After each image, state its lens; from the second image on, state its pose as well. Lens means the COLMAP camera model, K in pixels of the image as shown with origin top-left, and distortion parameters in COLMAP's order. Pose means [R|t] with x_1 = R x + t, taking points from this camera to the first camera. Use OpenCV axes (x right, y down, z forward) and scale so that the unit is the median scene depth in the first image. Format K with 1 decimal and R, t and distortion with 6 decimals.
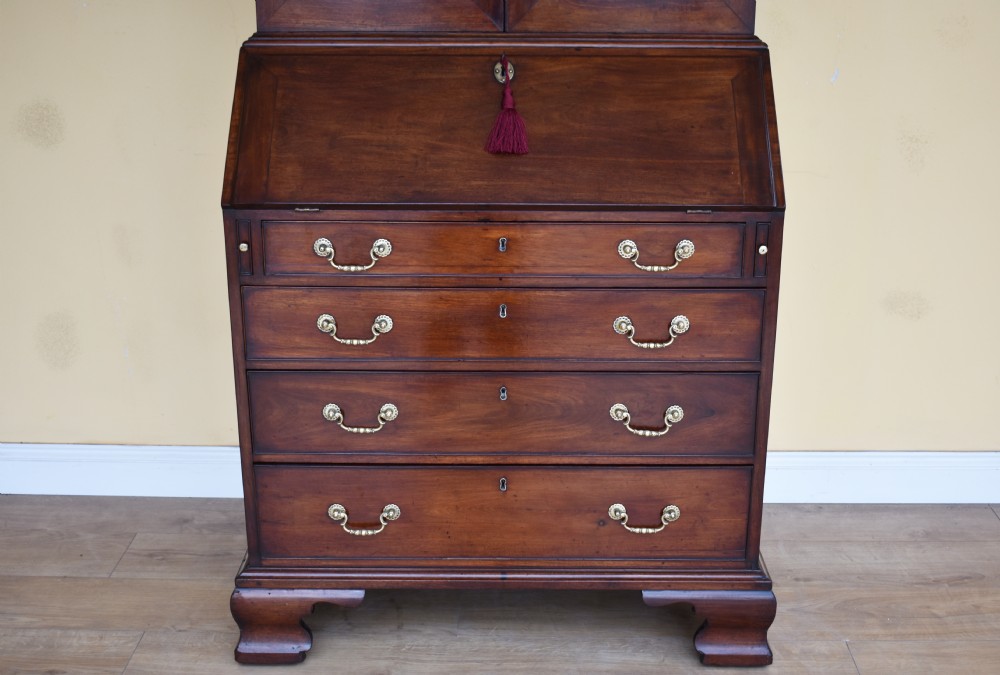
lens RADIAL K [[1250.7, 0, 500.0], [0, 1250.7, 337.5], [0, 0, 1]] dist [-0.048306, 0.002473]
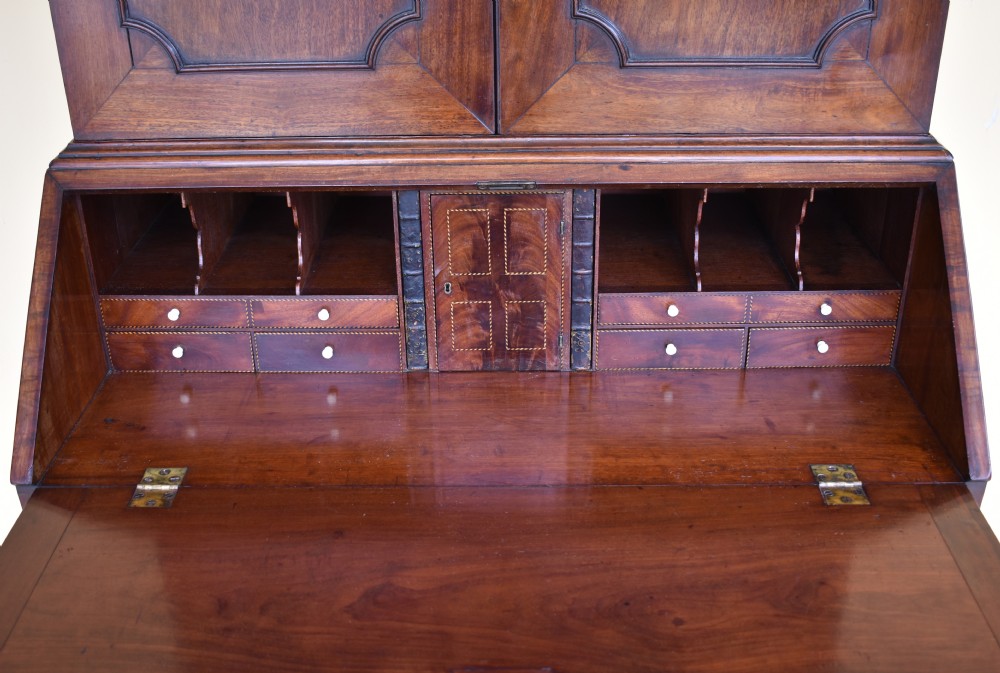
lens RADIAL K [[1112.1, 0, 500.0], [0, 1112.1, 336.5], [0, 0, 1]] dist [-0.063936, 0.006018]
pose [[0.999849, -0.011923, -0.012667, 0.010145], [0.013897, 0.985452, 0.169386, -0.232505], [0.010463, -0.169537, 0.985468, 0.463881]]
